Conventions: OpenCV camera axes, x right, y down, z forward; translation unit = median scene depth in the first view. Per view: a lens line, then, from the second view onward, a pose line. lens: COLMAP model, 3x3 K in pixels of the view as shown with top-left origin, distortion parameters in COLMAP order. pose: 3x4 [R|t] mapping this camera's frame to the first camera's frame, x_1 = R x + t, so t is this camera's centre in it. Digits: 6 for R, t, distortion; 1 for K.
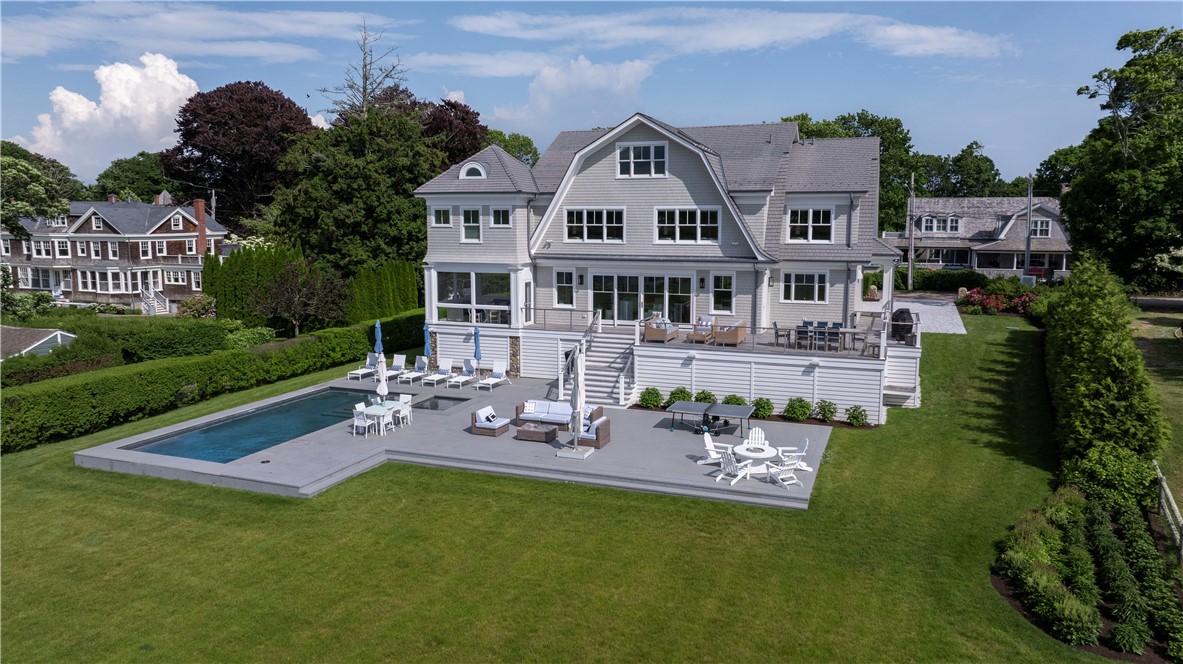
lens RADIAL K [[797.6, 0, 595.6], [0, 797.6, 327.8], [0, 0, 1]] dist [-0.020458, 0.013036]
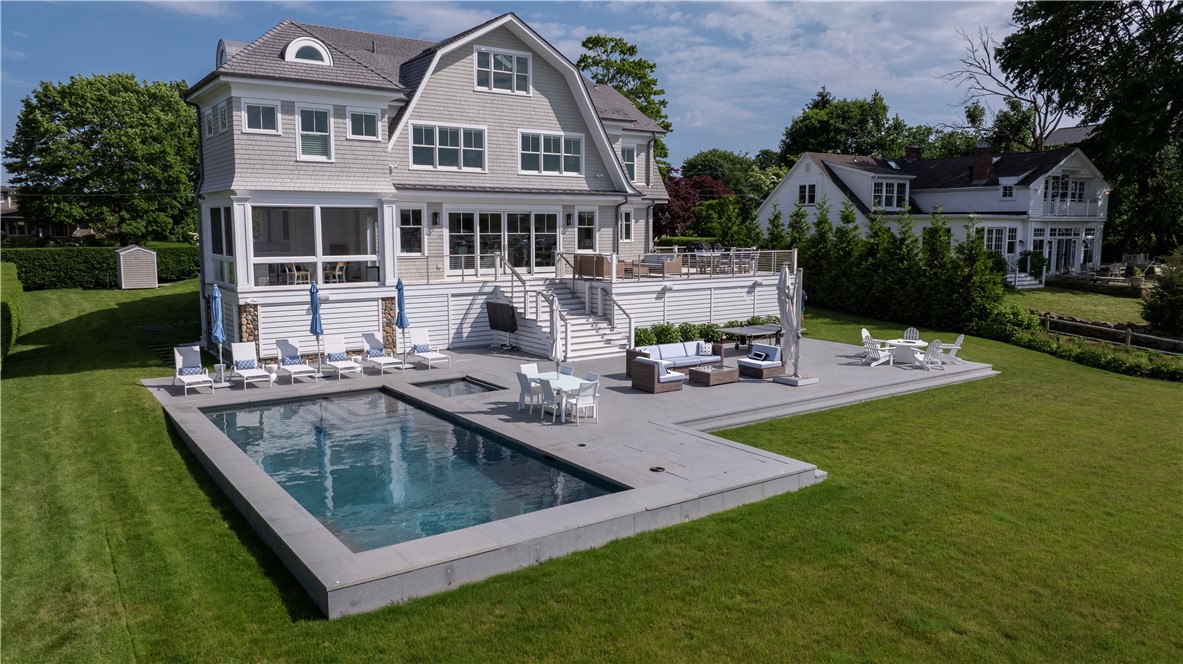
lens RADIAL K [[797.6, 0, 595.1], [0, 797.6, 335.5], [0, 0, 1]] dist [-0.020458, 0.013036]
pose [[0.579695, -0.114191, 0.806793, -0.575621], [0.104473, 0.992376, 0.065391, 0.017883], [-0.808109, 0.046381, 0.587205, 0.441127]]
